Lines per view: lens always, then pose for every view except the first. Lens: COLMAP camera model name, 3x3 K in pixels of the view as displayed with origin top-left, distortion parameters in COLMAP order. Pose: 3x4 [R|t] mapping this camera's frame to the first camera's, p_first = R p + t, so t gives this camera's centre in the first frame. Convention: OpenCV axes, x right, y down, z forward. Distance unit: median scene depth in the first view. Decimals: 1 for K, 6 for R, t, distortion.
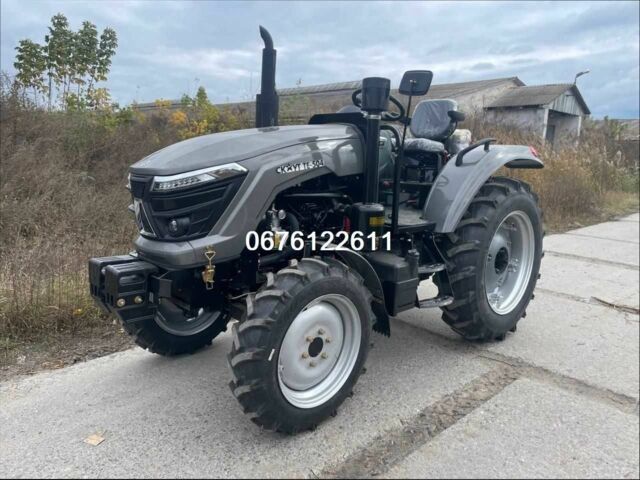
lens RADIAL K [[479.9, 0, 320.9], [0, 479.9, 236.0], [0, 0, 1]] dist [0.047219, -0.001246]
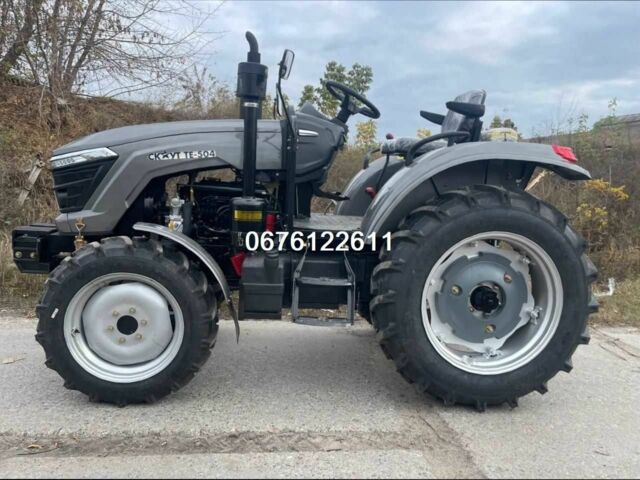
lens RADIAL K [[505.9, 0, 320.8], [0, 505.9, 241.5], [0, 0, 1]] dist [0.040407, -0.004848]
pose [[0.797410, 0.093919, -0.596085, 0.896045], [-0.135337, 0.990485, -0.024986, 0.025648], [0.588066, 0.100596, 0.802532, 0.337887]]
